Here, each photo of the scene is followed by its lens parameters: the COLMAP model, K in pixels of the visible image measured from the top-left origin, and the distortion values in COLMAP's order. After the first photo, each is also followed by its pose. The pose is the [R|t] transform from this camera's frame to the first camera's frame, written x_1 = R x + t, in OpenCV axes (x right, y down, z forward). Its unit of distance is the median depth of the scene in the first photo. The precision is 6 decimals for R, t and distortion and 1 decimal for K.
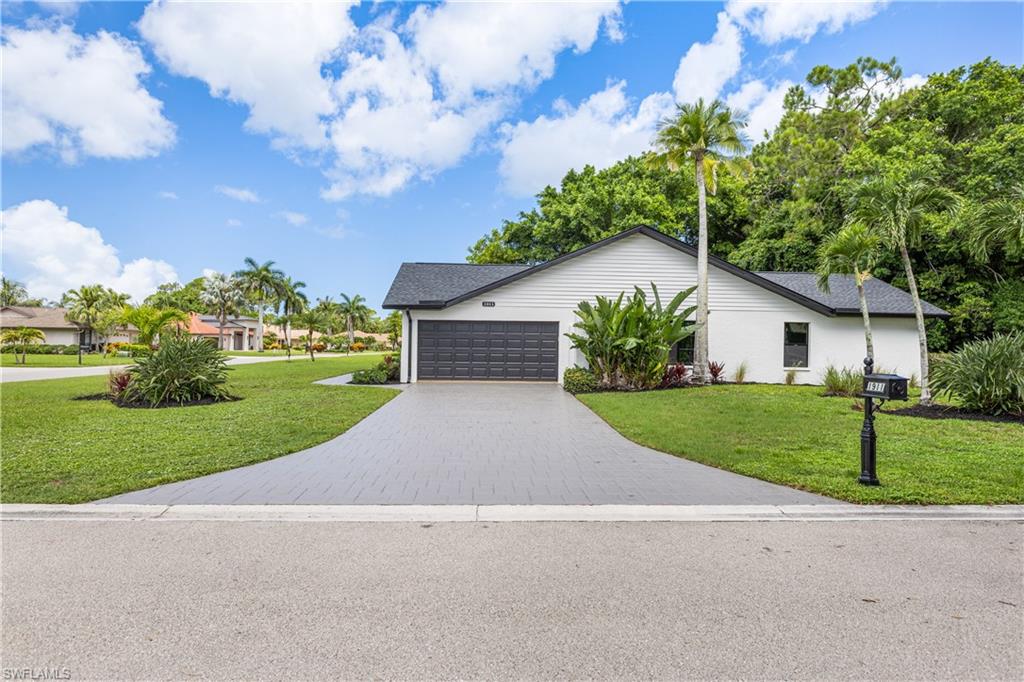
lens RADIAL K [[648.6, 0, 512.0], [0, 648.6, 341.0], [0, 0, 1]] dist [0.000382, -0.000183]
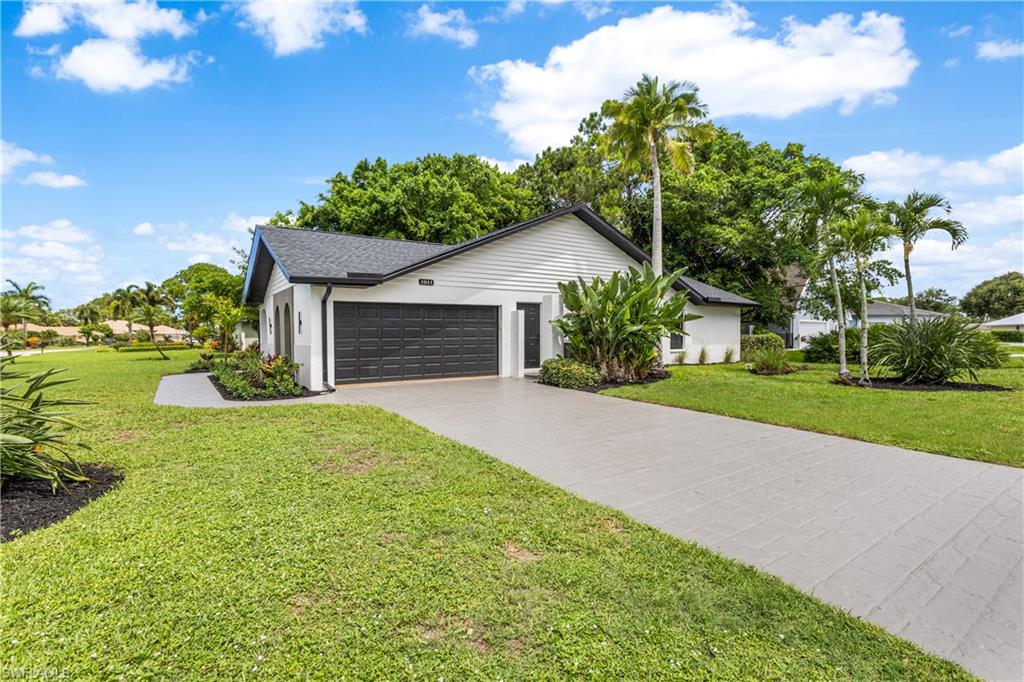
lens RADIAL K [[500.3, 0, 512.0], [0, 500.3, 341.0], [0, 0, 1]] dist [-0.025181, -0.000190]
pose [[0.833177, -0.025988, 0.552395, -0.280187], [0.014439, 0.999577, 0.025248, 0.000506], [-0.552817, -0.013059, 0.833200, 0.427965]]
